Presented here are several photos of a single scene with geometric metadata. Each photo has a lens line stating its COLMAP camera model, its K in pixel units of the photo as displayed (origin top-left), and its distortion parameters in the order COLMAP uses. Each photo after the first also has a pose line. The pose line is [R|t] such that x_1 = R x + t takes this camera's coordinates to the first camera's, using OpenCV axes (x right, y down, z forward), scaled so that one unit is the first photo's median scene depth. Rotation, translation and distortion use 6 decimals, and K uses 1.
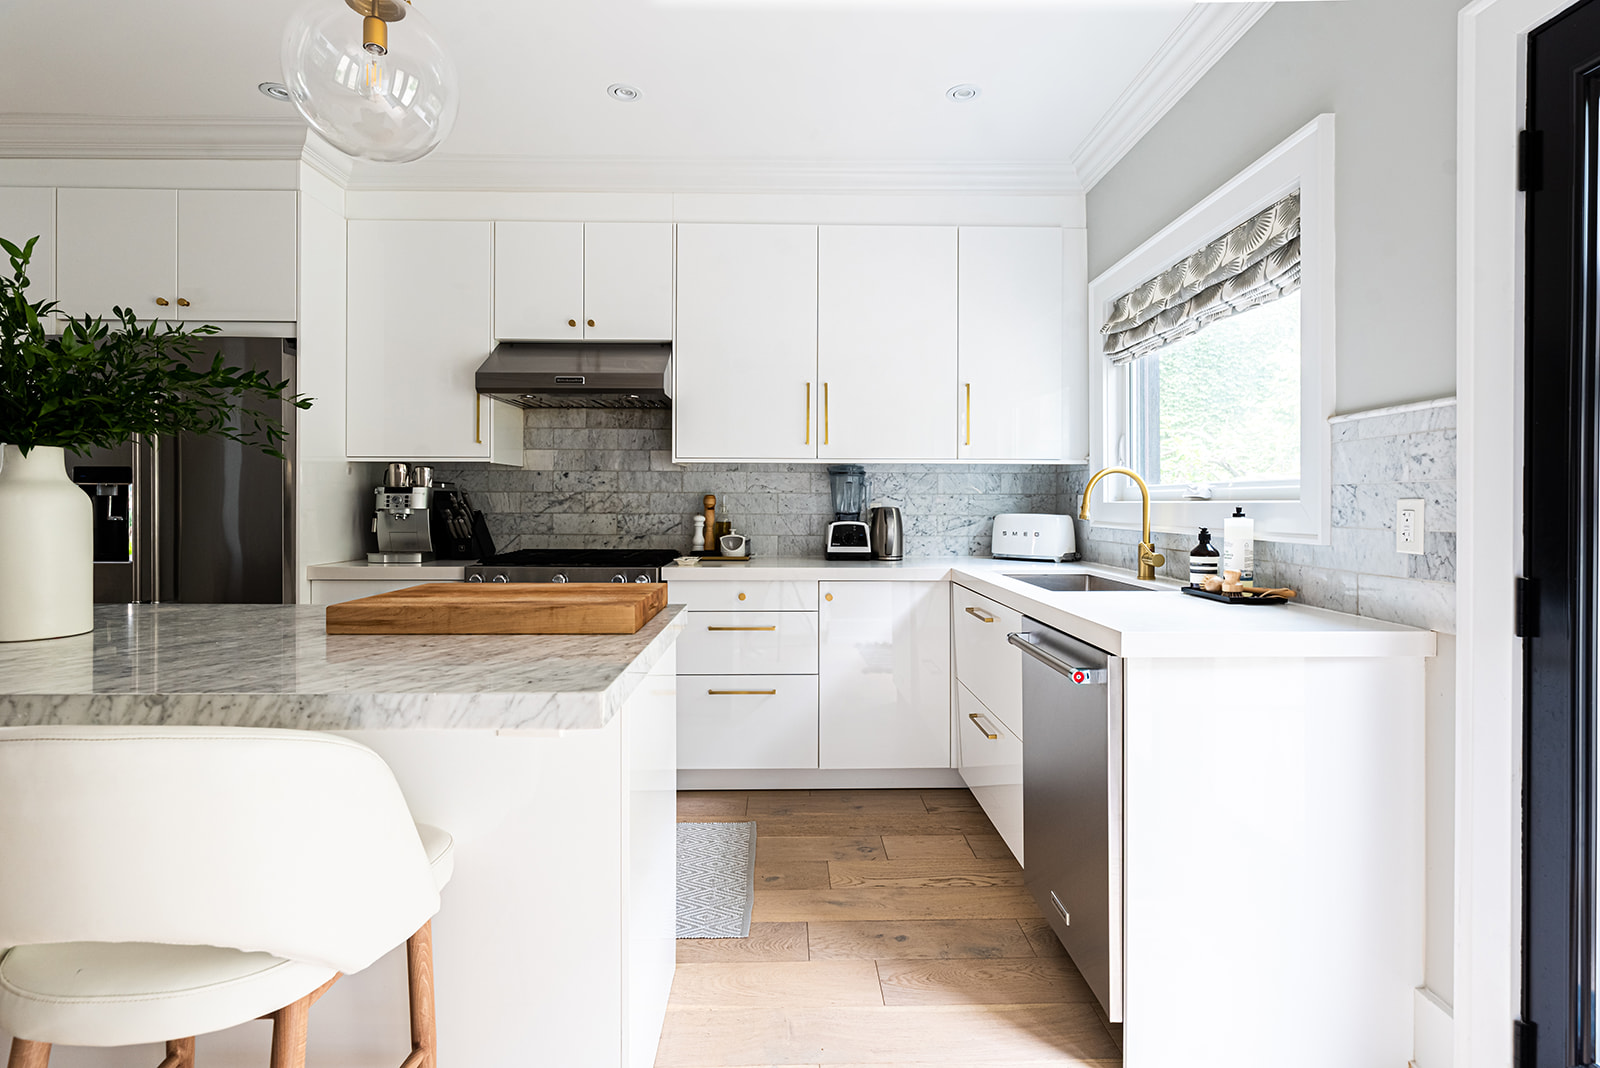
lens RADIAL K [[784.0, 0, 801.5], [0, 784.0, 505.0], [0, 0, 1]] dist [0.000313, -0.000085]
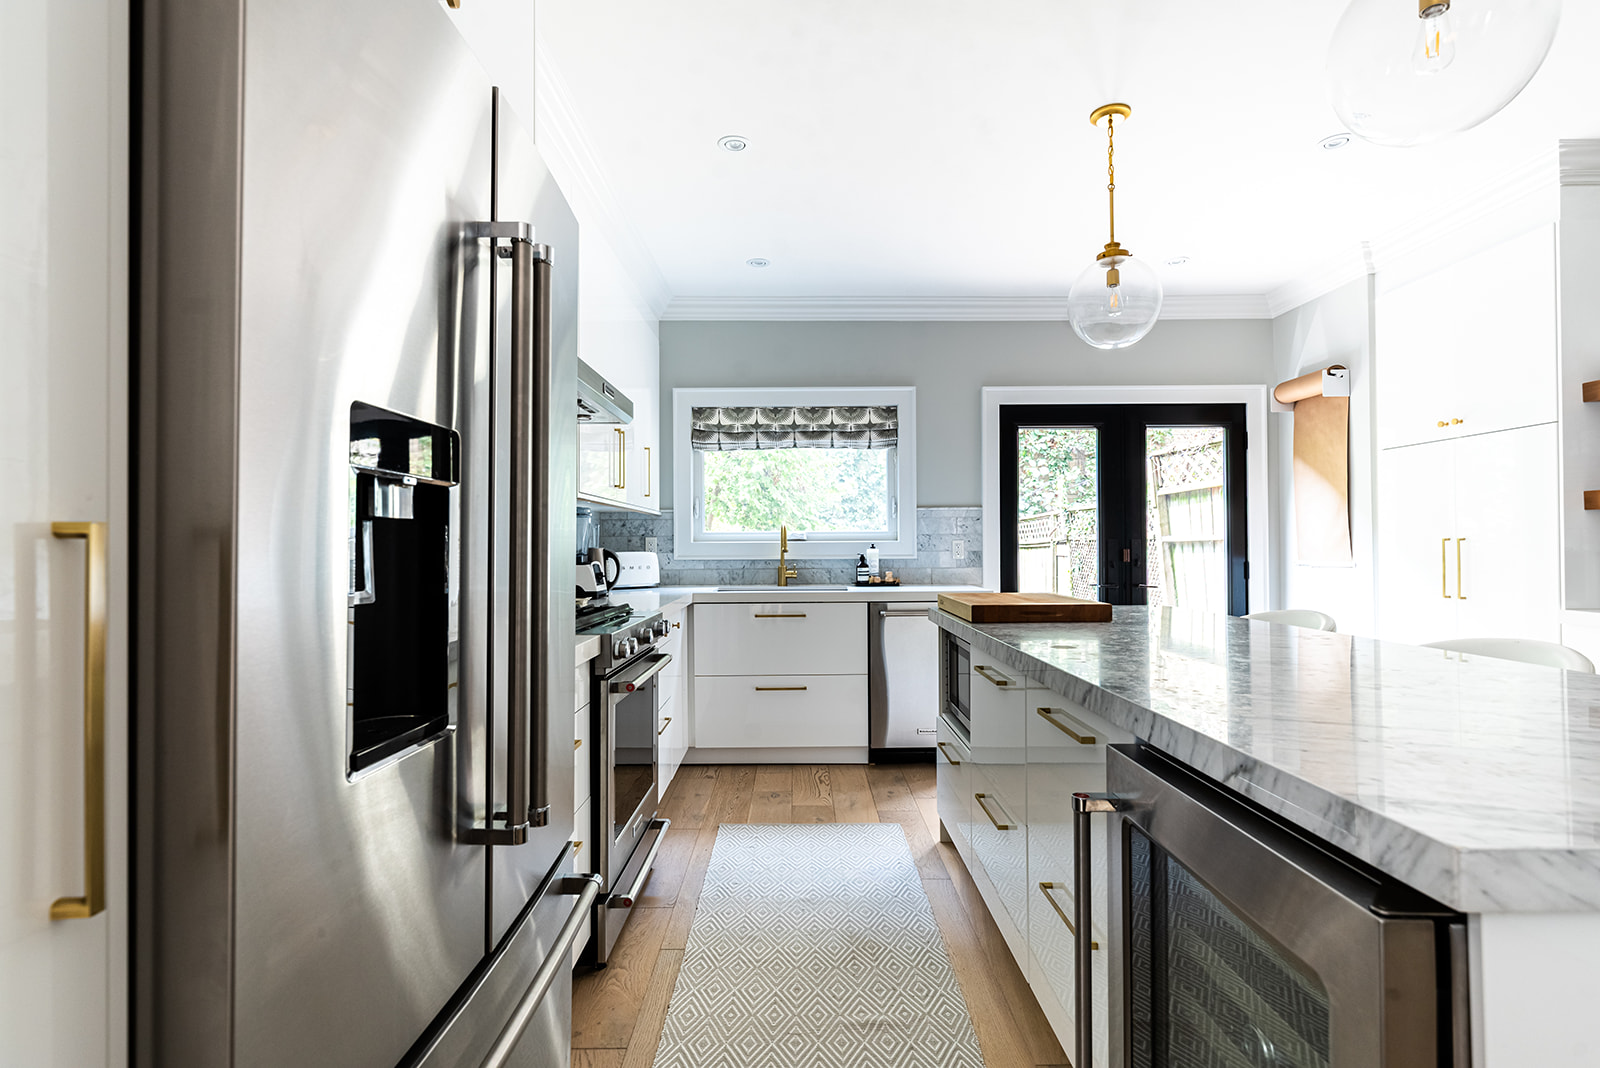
lens RADIAL K [[784.0, 0, 800.5], [0, 784.0, 532.1], [0, 0, 1]] dist [0.000313, -0.000085]
pose [[0.021356, 0.013244, 0.999684, -1.118696], [0.009553, 0.999864, -0.013451, -0.001411], [-0.999726, 0.009837, 0.021227, 0.799417]]
